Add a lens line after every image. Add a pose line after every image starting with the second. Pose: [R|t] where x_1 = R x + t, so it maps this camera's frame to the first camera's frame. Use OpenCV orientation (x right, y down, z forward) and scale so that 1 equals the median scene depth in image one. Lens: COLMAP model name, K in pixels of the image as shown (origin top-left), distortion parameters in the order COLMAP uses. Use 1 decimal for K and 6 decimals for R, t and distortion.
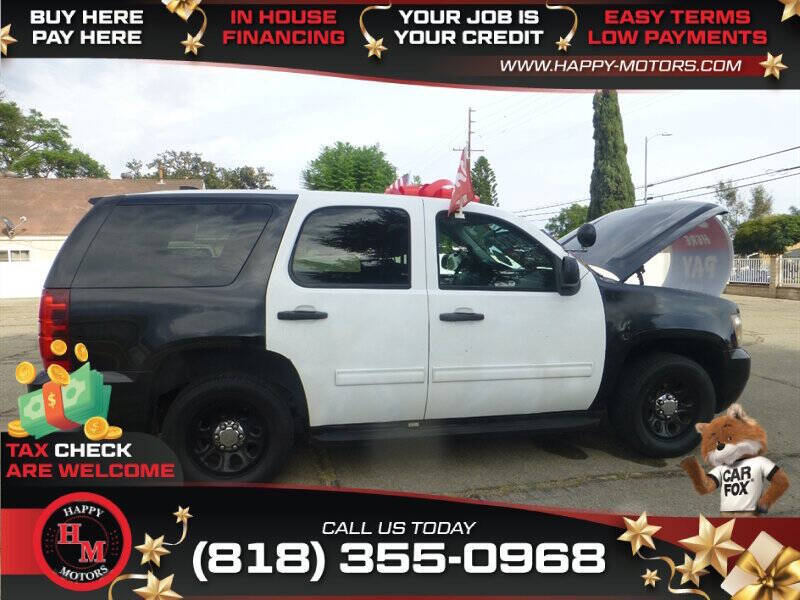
lens RADIAL K [[584.4, 0, 400.0], [0, 584.4, 300.0], [0, 0, 1]] dist [-0.005931, 0.043736]
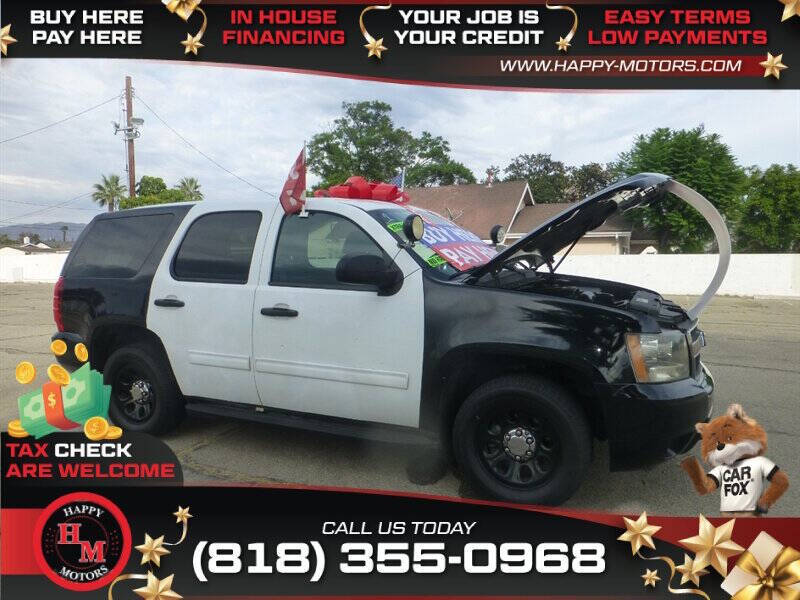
lens RADIAL K [[592.0, 0, 402.1], [0, 592.0, 298.4], [0, 0, 1]] dist [-0.021984, 0.007909]
pose [[0.795782, 0.049585, -0.603549, 0.136030], [-0.050633, 0.998600, 0.015282, -0.003593], [0.603462, 0.018398, 0.797179, 0.042865]]
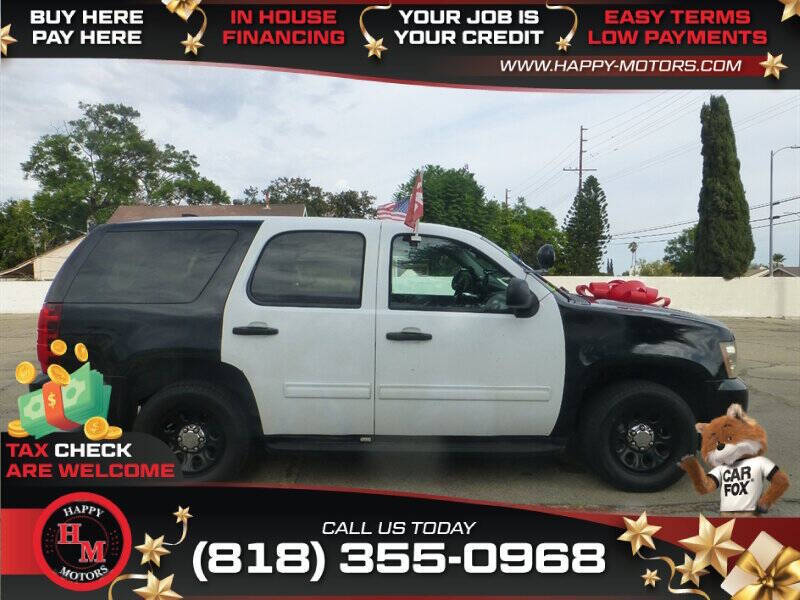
lens RADIAL K [[586.6, 0, 400.0], [0, 586.6, 300.0], [0, 0, 1]] dist [0.006651, -0.002482]
pose [[0.981257, 0.017416, -0.191913, 0.042795], [-0.024439, 0.999113, -0.034288, -0.000035], [0.191146, 0.038336, 0.980813, -0.003433]]
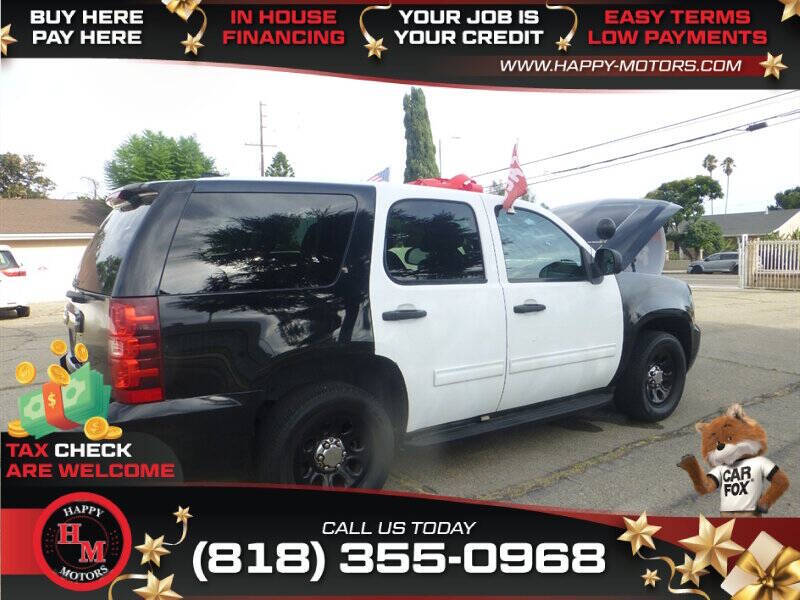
lens RADIAL K [[581.9, 0, 398.5], [0, 581.9, 284.7], [0, 0, 1]] dist [0.008109, 0.005432]
pose [[0.934011, -0.047936, 0.354014, -0.070517], [0.054025, 0.998513, -0.007331, -0.002603], [-0.353136, 0.025972, 0.935211, 0.016856]]
